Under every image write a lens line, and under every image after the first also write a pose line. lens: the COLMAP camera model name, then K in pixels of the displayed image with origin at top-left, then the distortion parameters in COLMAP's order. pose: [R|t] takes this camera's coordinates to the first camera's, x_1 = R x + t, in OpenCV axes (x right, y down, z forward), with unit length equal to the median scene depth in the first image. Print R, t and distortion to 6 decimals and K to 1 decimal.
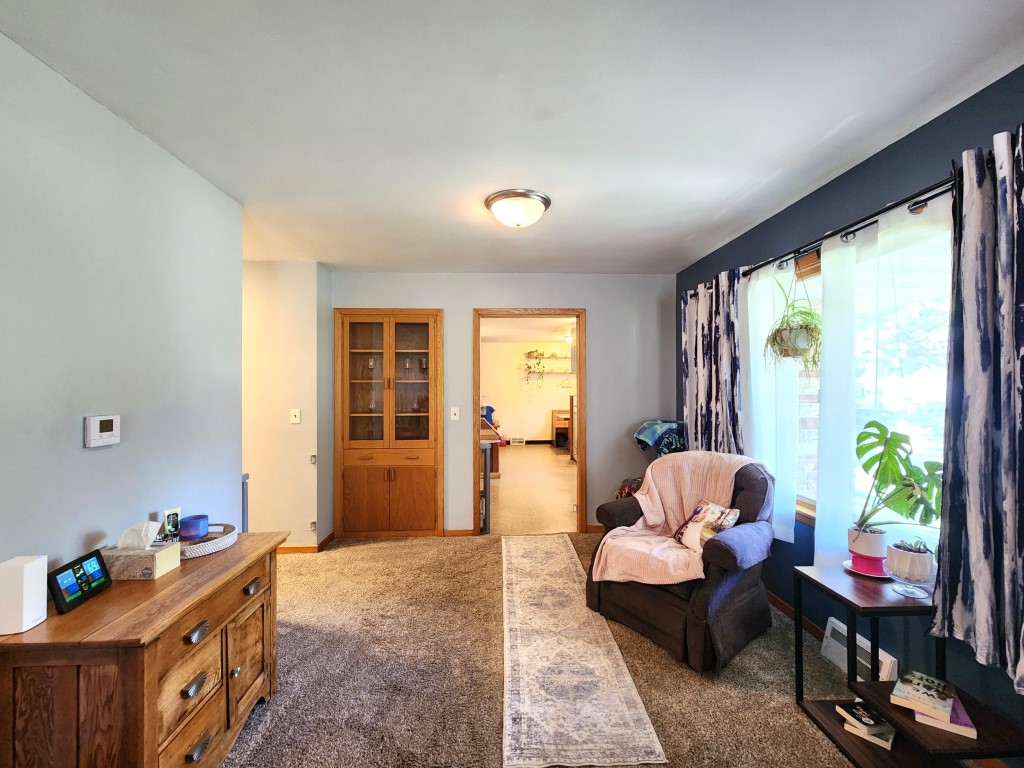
lens RADIAL K [[535.4, 0, 512.0], [0, 535.4, 384.0], [0, 0, 1]] dist [-0.001621, -0.000572]
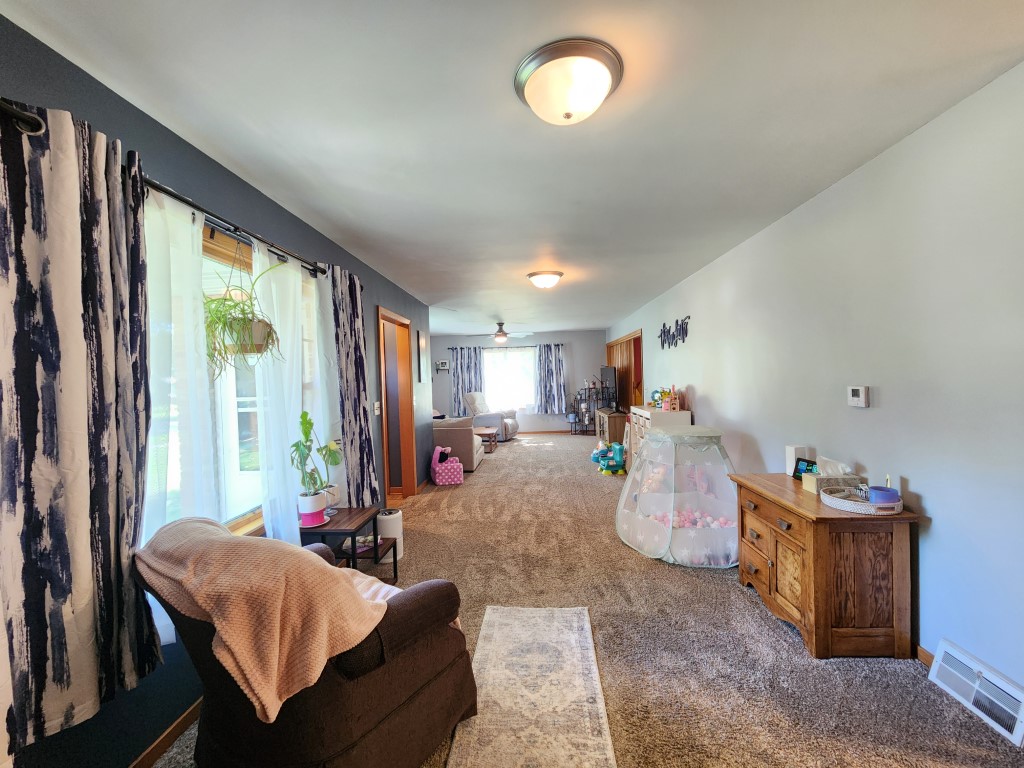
lens RADIAL K [[412.3, 0, 512.0], [0, 412.3, 384.0], [0, 0, 1]] dist [-0.000456, -0.000211]
pose [[-0.994200, 0.034274, 0.101943, 0.048832], [0.036497, 0.999133, 0.020024, -0.003140], [-0.101169, 0.023629, -0.994589, 1.838945]]
